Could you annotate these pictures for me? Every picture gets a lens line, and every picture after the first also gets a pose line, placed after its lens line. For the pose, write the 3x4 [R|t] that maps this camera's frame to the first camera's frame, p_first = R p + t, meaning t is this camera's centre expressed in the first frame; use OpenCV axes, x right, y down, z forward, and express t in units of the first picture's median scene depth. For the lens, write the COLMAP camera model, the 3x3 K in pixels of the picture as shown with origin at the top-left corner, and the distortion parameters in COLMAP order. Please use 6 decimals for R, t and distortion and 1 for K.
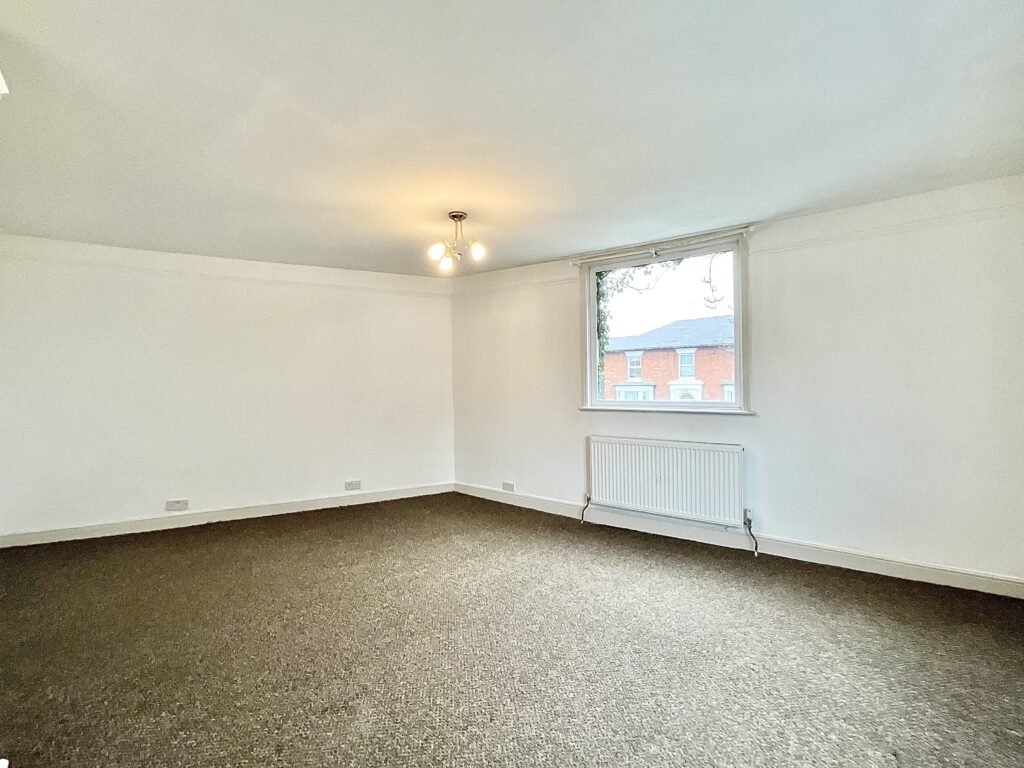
lens RADIAL K [[416.8, 0, 513.6], [0, 416.8, 383.0], [0, 0, 1]] dist [-0.002952, 0.001006]
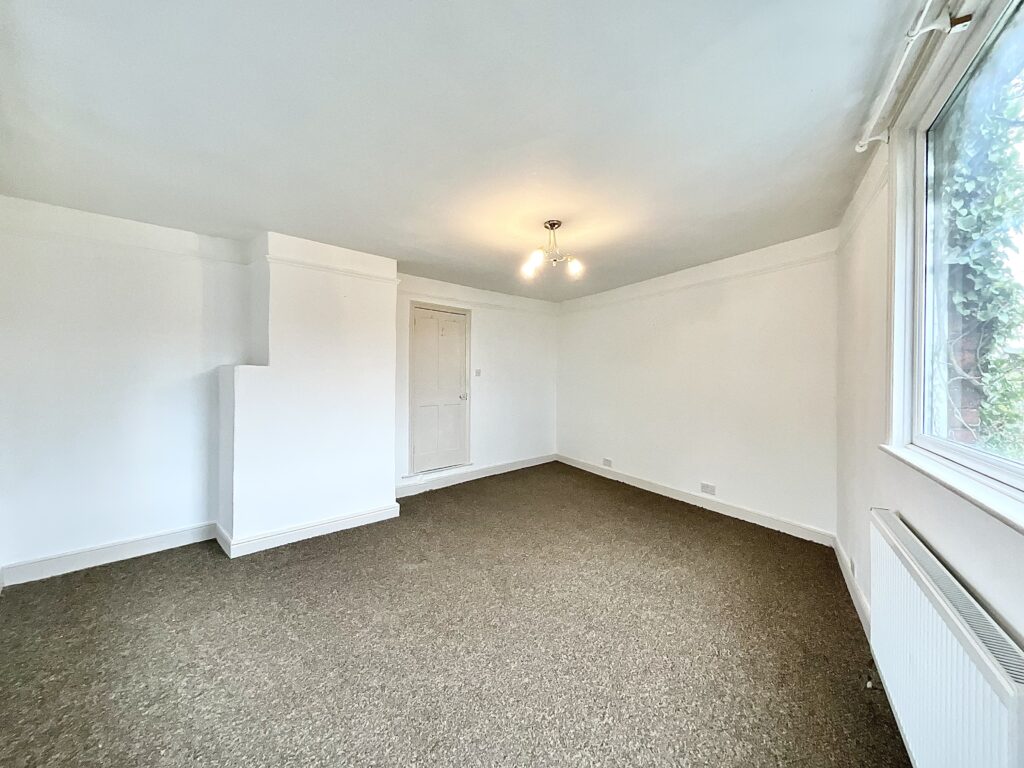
lens RADIAL K [[416.8, 0, 513.5], [0, 416.8, 380.9], [0, 0, 1]] dist [-0.002952, 0.001006]
pose [[0.035155, 0.016215, -0.999250, 0.691573], [-0.002977, 0.999866, 0.016121, -0.022002], [0.999377, 0.002408, 0.035198, 0.642408]]
